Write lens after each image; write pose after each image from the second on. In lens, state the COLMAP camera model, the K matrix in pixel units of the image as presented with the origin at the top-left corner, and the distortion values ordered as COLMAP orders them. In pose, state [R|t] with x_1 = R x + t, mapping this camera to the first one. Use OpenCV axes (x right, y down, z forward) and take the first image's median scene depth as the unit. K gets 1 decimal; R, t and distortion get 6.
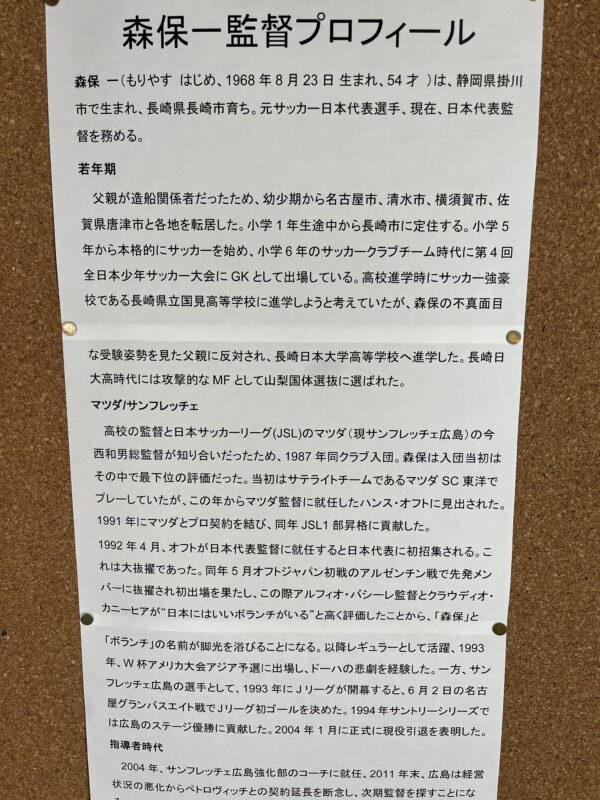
lens RADIAL K [[613.2, 0, 300.2], [0, 613.2, 399.1], [0, 0, 1]] dist [0.061935, -0.091796]
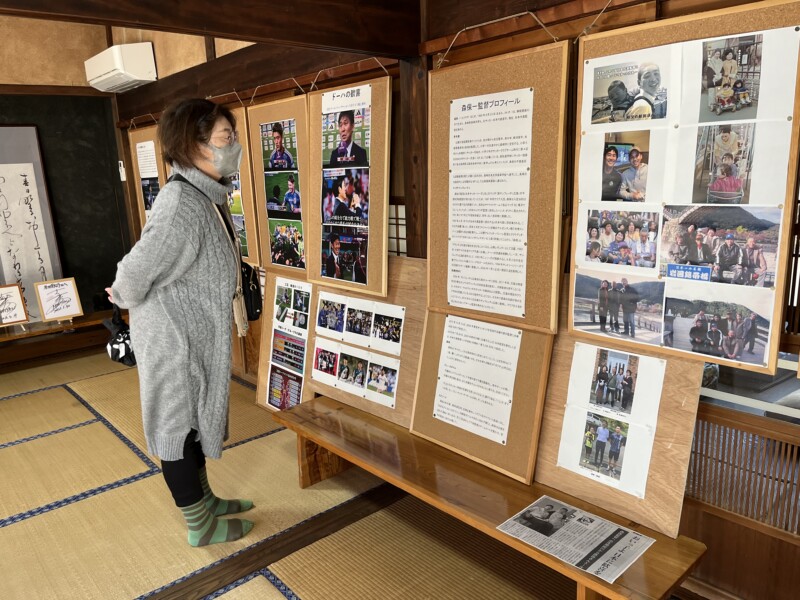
lens RADIAL K [[613.2, 0, 404.4], [0, 613.2, 305.8], [0, 0, 1]] dist [0.061935, -0.091796]
pose [[0.696627, 0.121229, -0.707117, 2.735592], [-0.116230, 0.991670, 0.055507, 0.663168], [0.707956, 0.043521, 0.704915, -2.421723]]
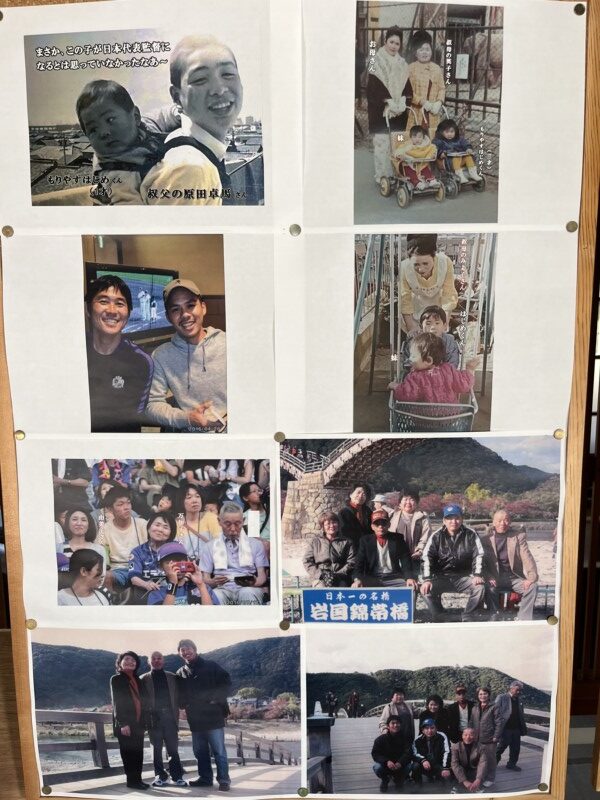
lens RADIAL K [[613.2, 0, 299.2], [0, 613.2, 405.3], [0, 0, 1]] dist [0.061935, -0.091796]
pose [[0.999162, -0.027009, 0.030762, 1.249591], [0.029018, 0.997341, -0.066853, 0.149044], [-0.028874, 0.067689, 0.997289, -0.276716]]
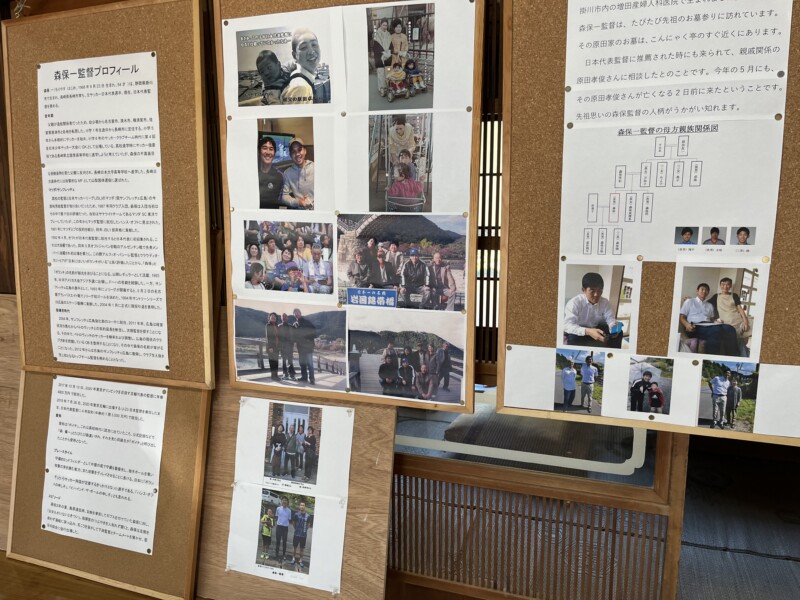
lens RADIAL K [[613.2, 0, 417.4], [0, 613.2, 309.9], [0, 0, 1]] dist [0.061935, -0.091796]
pose [[0.961919, 0.040076, -0.270381, 2.329074], [-0.051946, 0.997968, -0.036887, 0.632830], [0.268353, 0.049527, 0.962047, -1.483997]]
